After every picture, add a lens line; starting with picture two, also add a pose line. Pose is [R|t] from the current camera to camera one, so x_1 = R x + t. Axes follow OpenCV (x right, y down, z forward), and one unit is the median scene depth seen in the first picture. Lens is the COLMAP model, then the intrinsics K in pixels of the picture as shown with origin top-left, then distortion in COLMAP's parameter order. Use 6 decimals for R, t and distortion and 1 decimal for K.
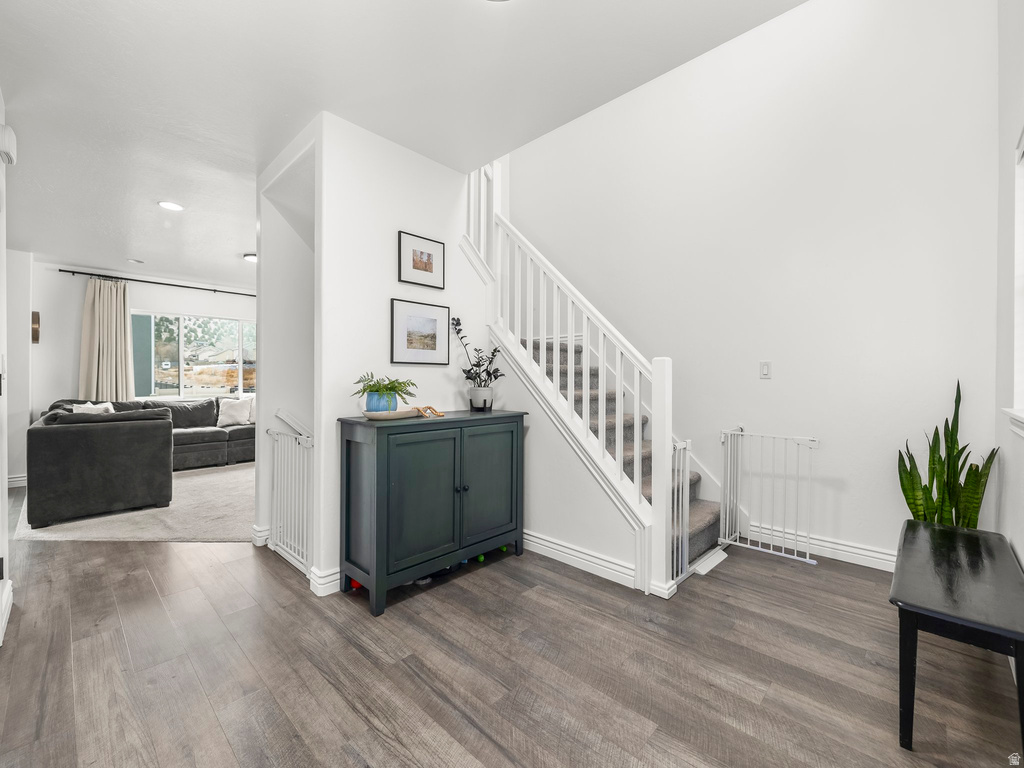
lens RADIAL K [[434.7, 0, 502.6], [0, 434.7, 380.2], [0, 0, 1]] dist [-0.000472, -0.000473]
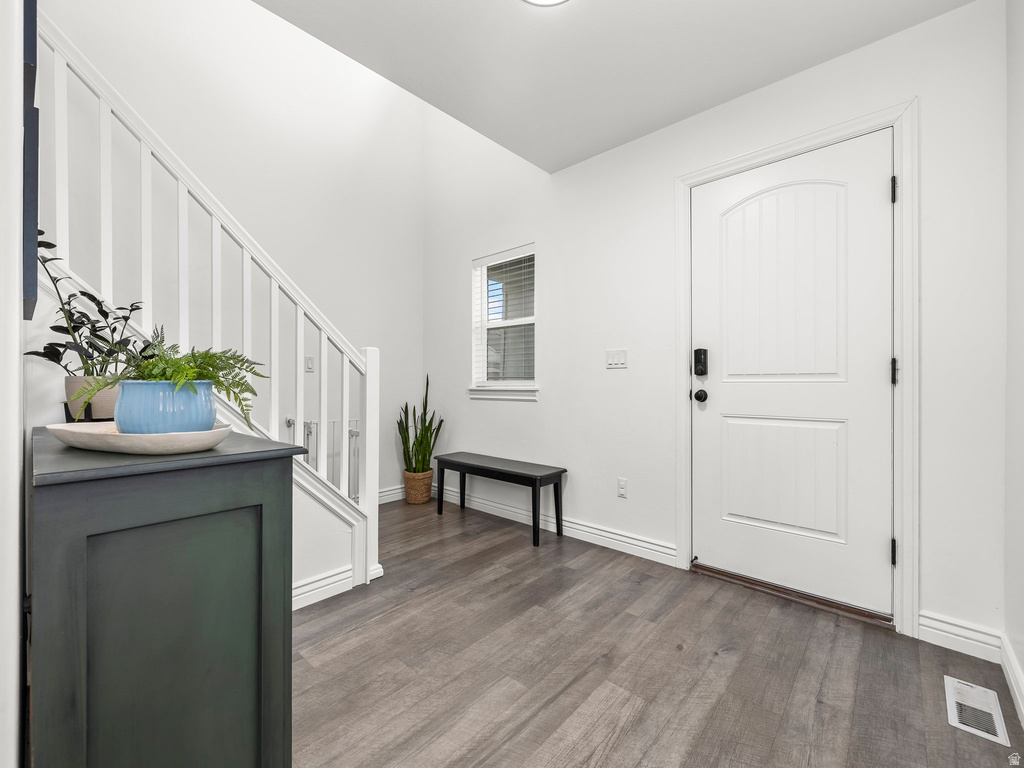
lens RADIAL K [[430.8, 0, 512.0], [0, 430.8, 384.0], [0, 0, 1]] dist [-0.000307, -0.000133]
pose [[-0.042355, -0.007325, 0.999076, -1.009093], [0.005227, 0.999958, 0.007553, 0.047238], [-0.999089, 0.005542, -0.042315, 1.081125]]
